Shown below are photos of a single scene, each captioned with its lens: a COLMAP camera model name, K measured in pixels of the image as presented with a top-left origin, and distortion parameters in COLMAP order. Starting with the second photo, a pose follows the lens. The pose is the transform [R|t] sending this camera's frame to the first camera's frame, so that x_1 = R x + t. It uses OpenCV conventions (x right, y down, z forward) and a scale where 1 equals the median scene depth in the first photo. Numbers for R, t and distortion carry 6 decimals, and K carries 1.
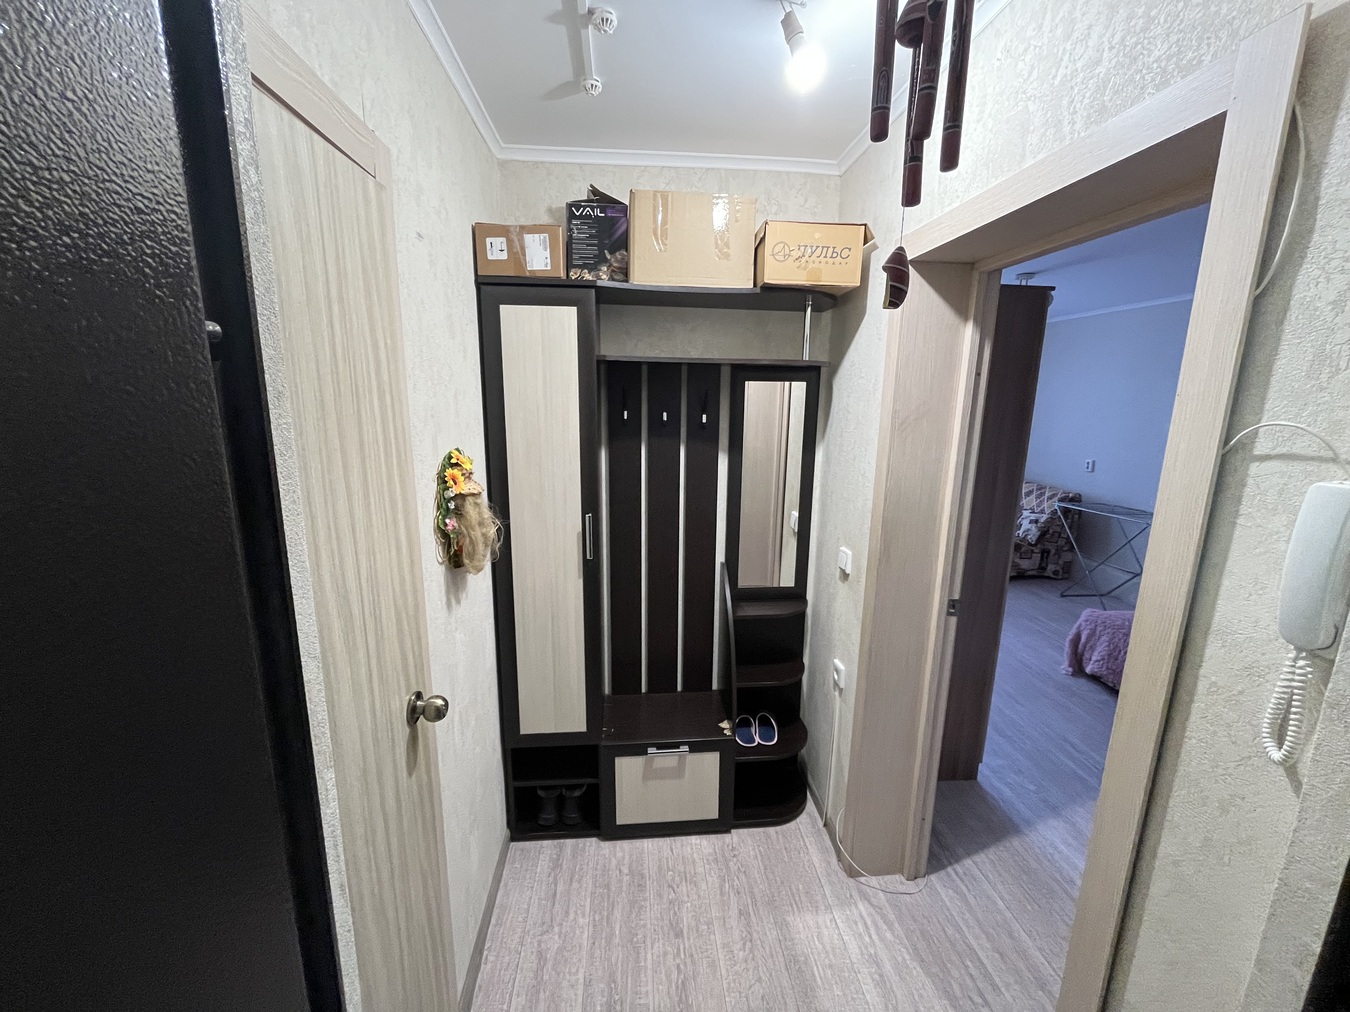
lens RADIAL K [[544.5, 0, 673.2], [0, 544.5, 505.6], [0, 0, 1]] dist [-0.002403, -0.000125]
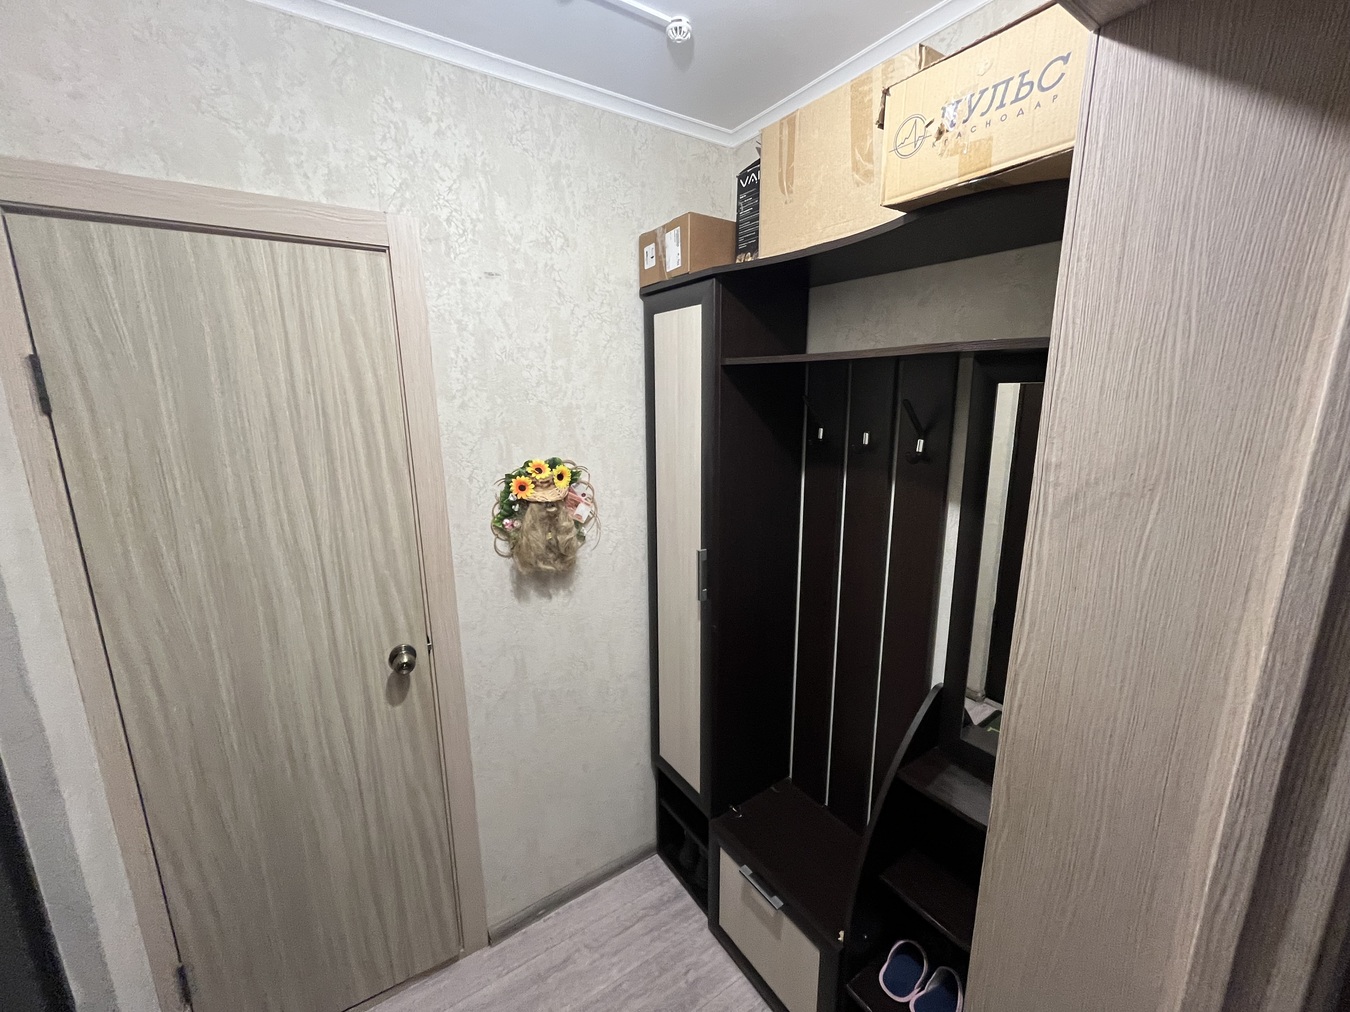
lens RADIAL K [[546.8, 0, 676.5], [0, 546.8, 506.2], [0, 0, 1]] dist [-0.002558, -0.000306]
pose [[0.488145, 0.164873, -0.857048, 0.584478], [-0.161910, 0.982056, 0.096703, -0.135776], [0.857613, 0.091559, 0.506080, 0.575663]]
